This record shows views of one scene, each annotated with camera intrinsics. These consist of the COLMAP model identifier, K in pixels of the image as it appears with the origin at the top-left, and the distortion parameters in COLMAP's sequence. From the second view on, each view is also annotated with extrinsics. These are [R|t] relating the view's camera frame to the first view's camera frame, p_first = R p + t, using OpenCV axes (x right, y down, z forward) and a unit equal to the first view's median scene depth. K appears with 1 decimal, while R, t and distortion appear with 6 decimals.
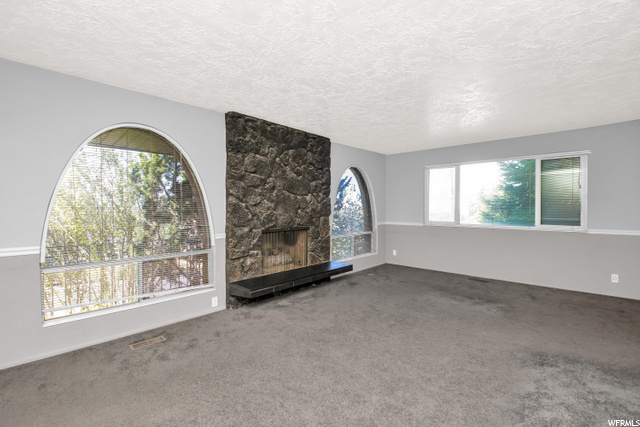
lens RADIAL K [[284.6, 0, 316.3], [0, 284.6, 216.6], [0, 0, 1]] dist [0.000402, -0.002923]
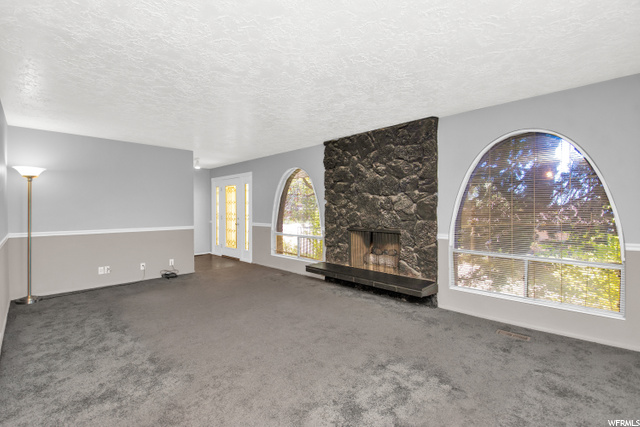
lens RADIAL K [[284.6, 0, 321.4], [0, 284.6, 209.3], [0, 0, 1]] dist [0.000402, -0.002923]
pose [[-0.016148, 0.006667, -0.999847, 0.840913], [-0.021506, 0.999744, 0.007014, -0.029949], [0.999638, 0.021616, -0.016000, 0.759046]]
